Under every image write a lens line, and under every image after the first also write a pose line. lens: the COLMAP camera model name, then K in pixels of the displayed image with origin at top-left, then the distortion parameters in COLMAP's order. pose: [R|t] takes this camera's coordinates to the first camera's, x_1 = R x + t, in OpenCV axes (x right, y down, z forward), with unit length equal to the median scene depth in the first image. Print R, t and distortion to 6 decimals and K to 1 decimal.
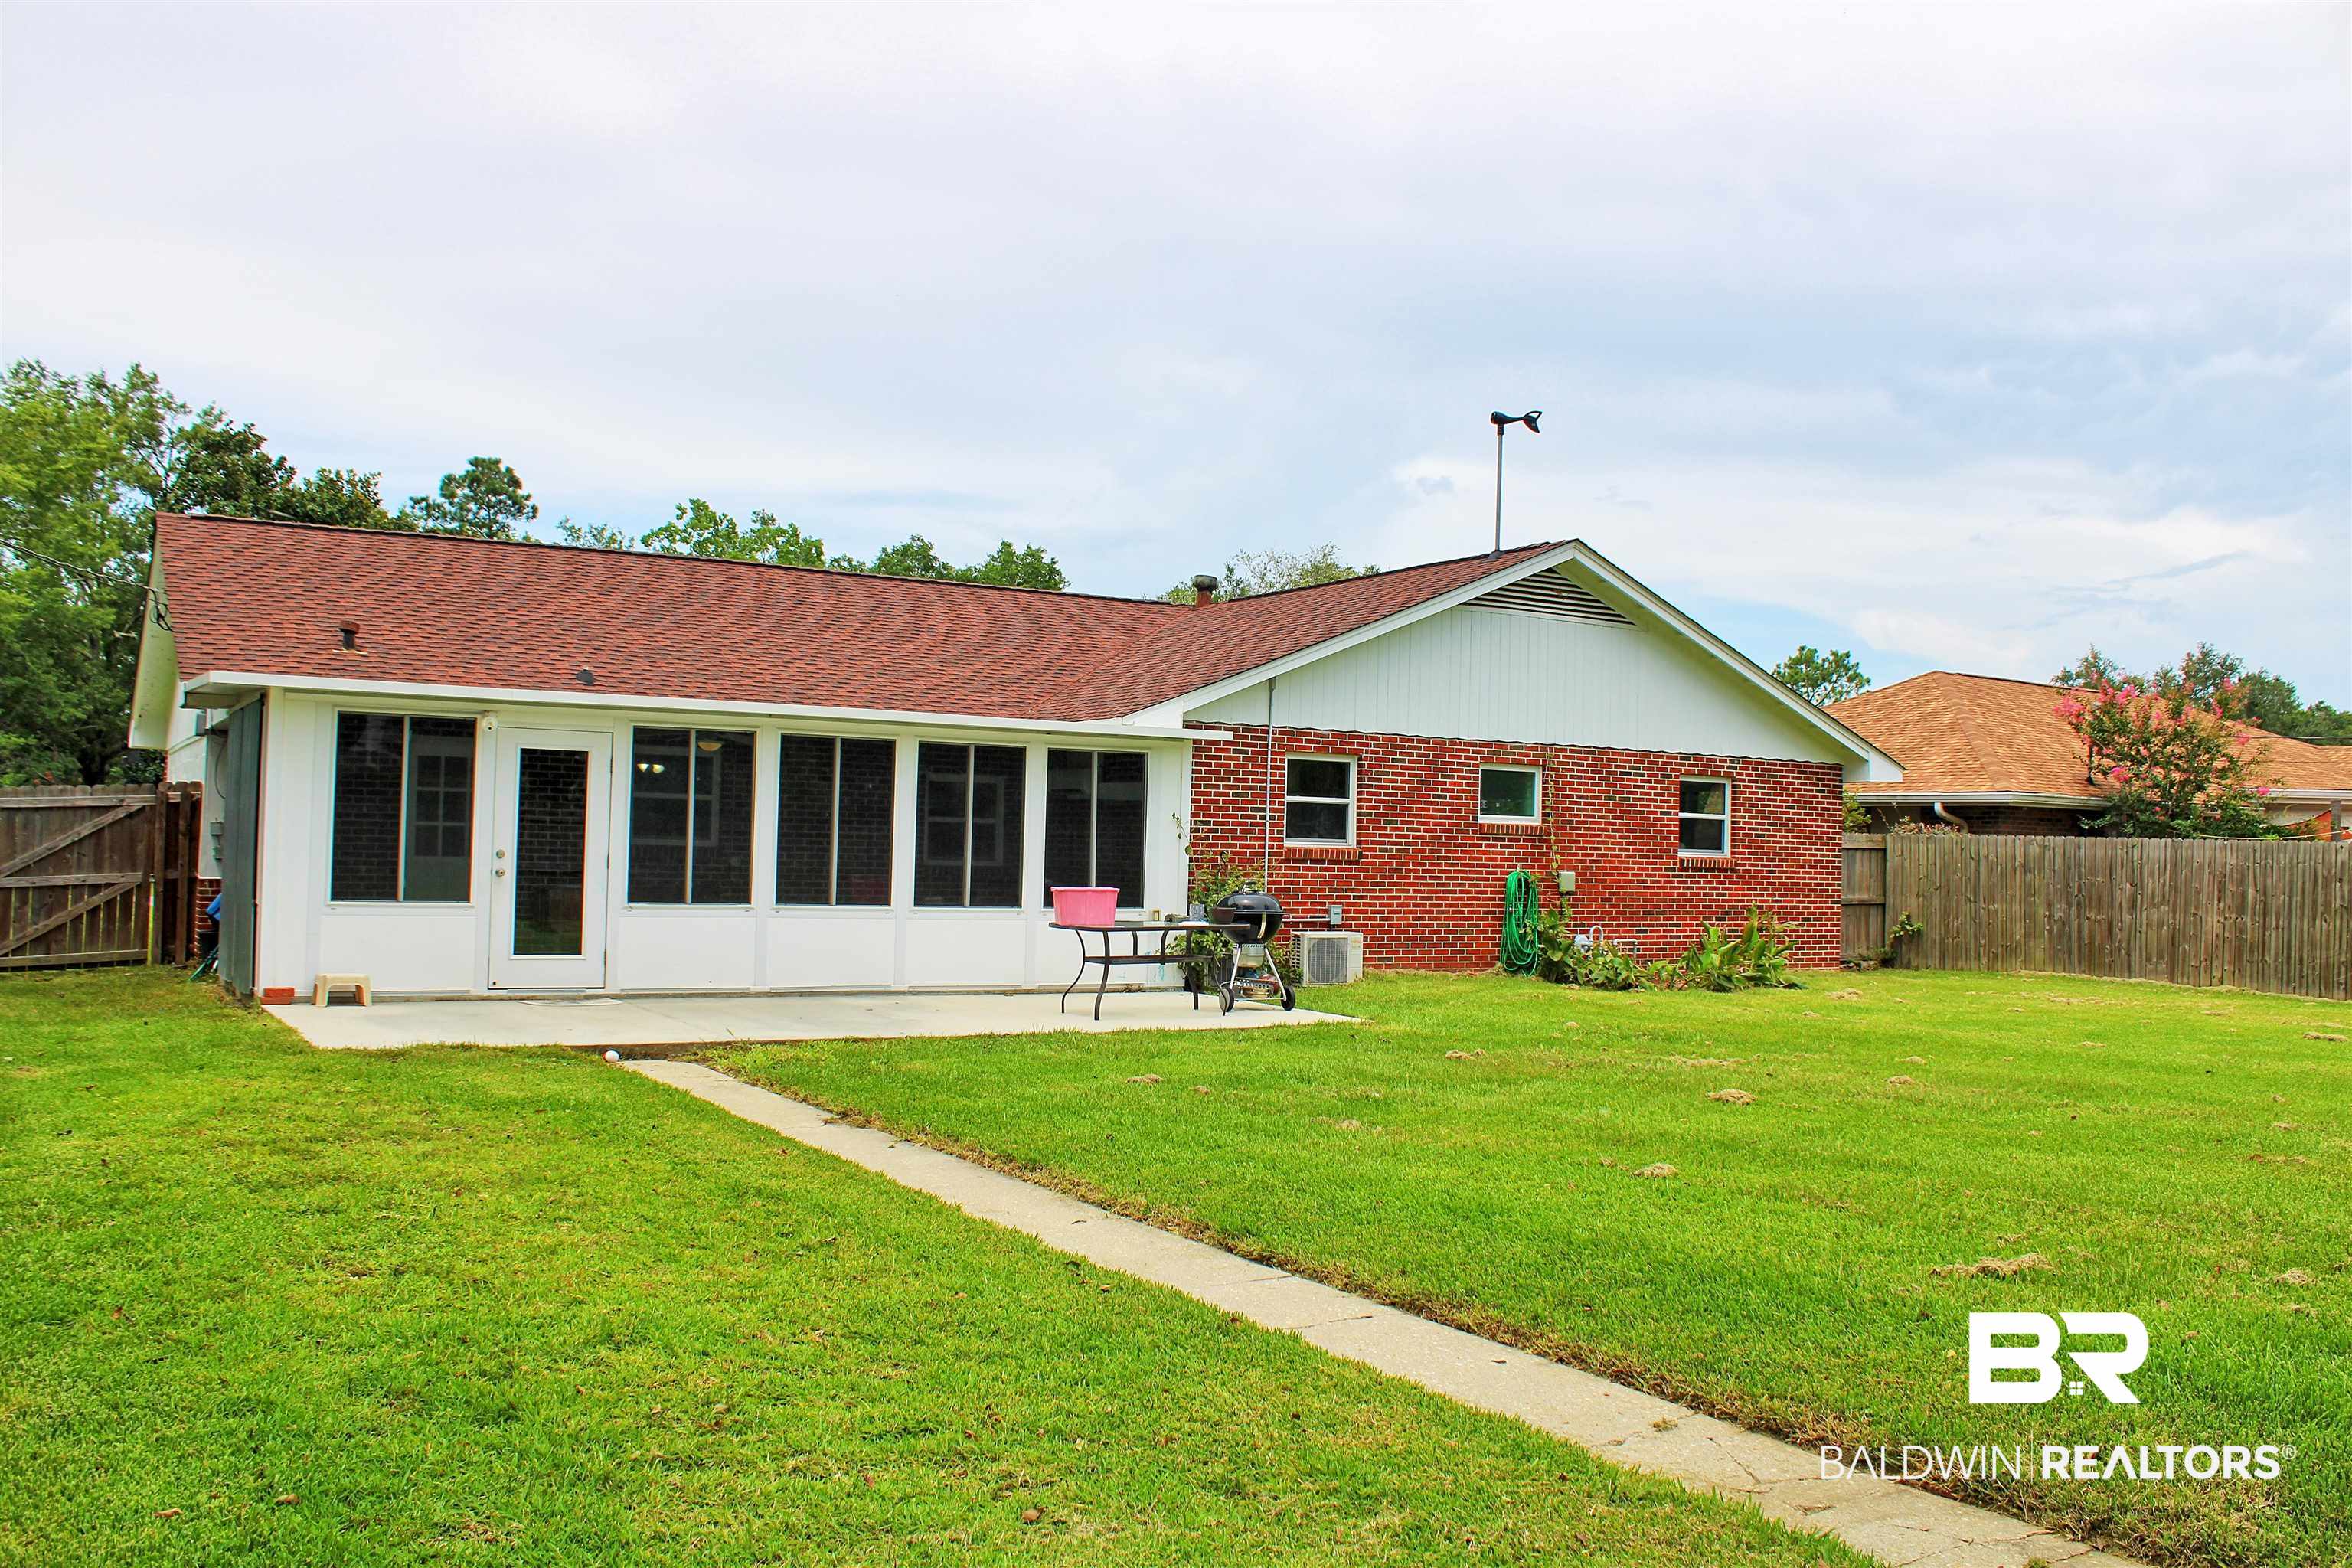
lens RADIAL K [[1989.2, 0, 1202.2], [0, 1989.2, 796.4], [0, 0, 1]] dist [-0.173494, 0.171232]
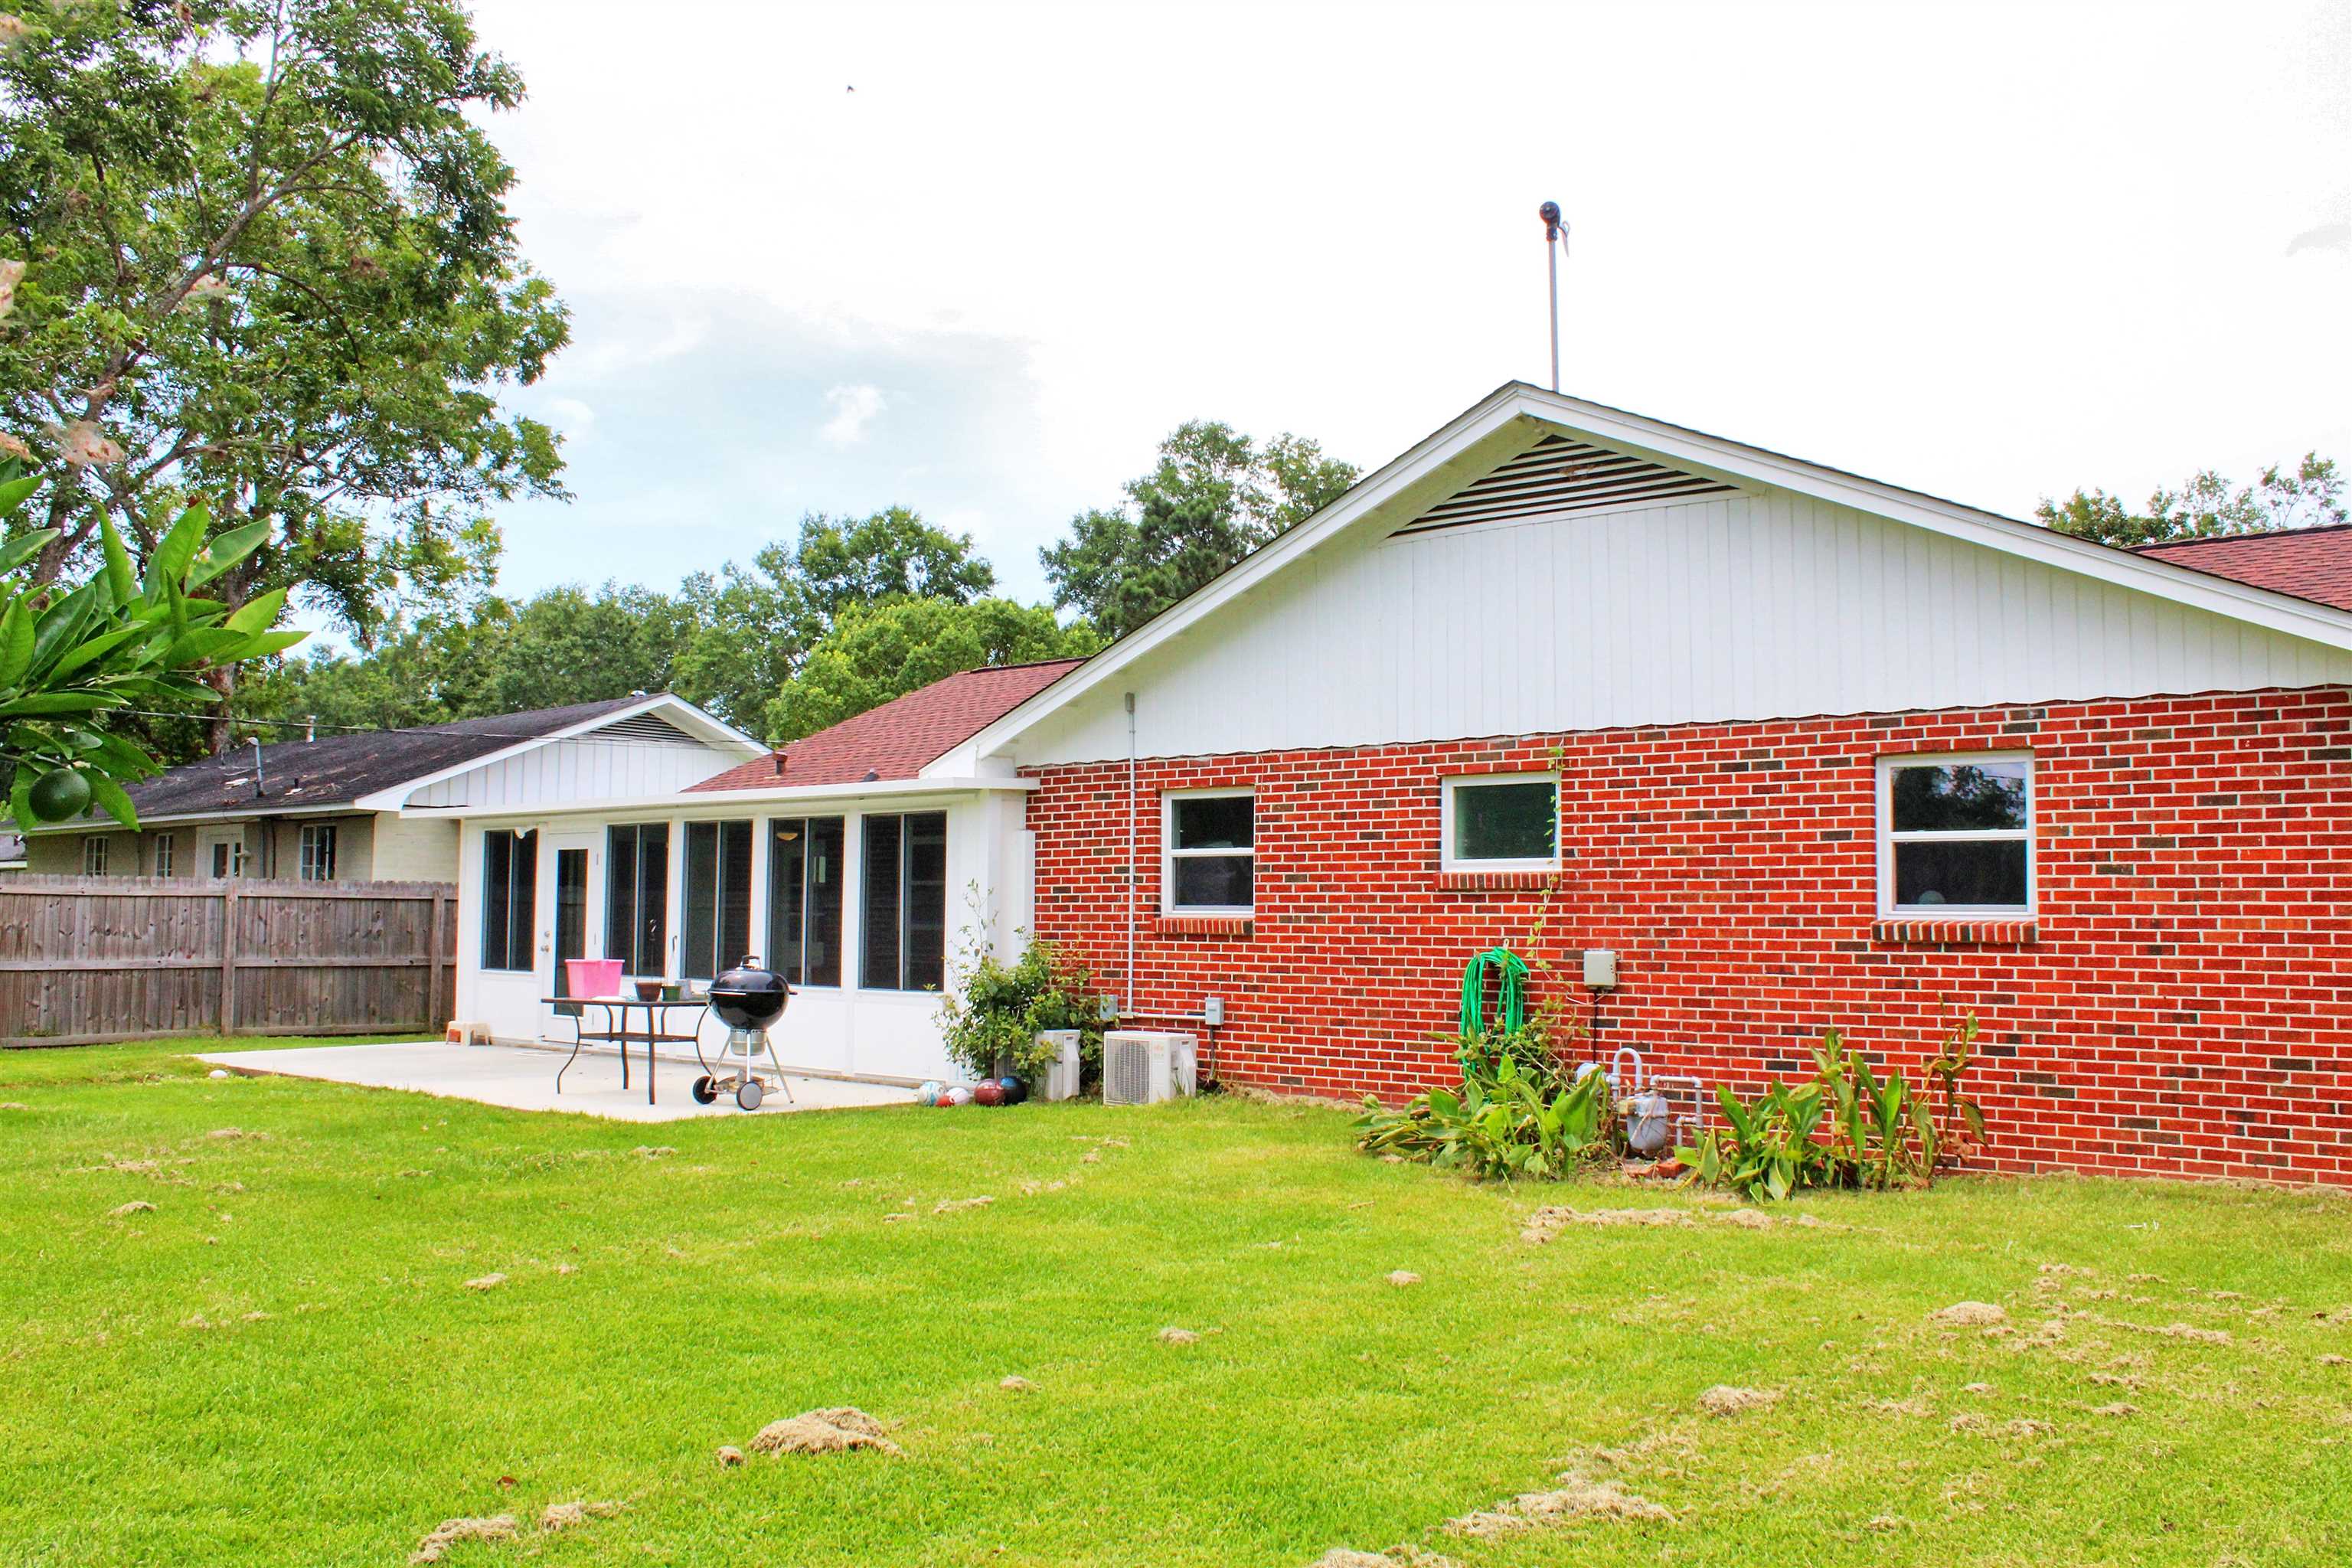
lens RADIAL K [[1989.2, 0, 1202.2], [0, 1989.2, 796.4], [0, 0, 1]] dist [-0.173494, 0.171232]
pose [[0.314607, -0.082875, -0.945597, 0.740414], [0.025781, 0.996560, -0.078764, 0.038217], [0.948872, 0.000401, 0.315662, 0.765872]]
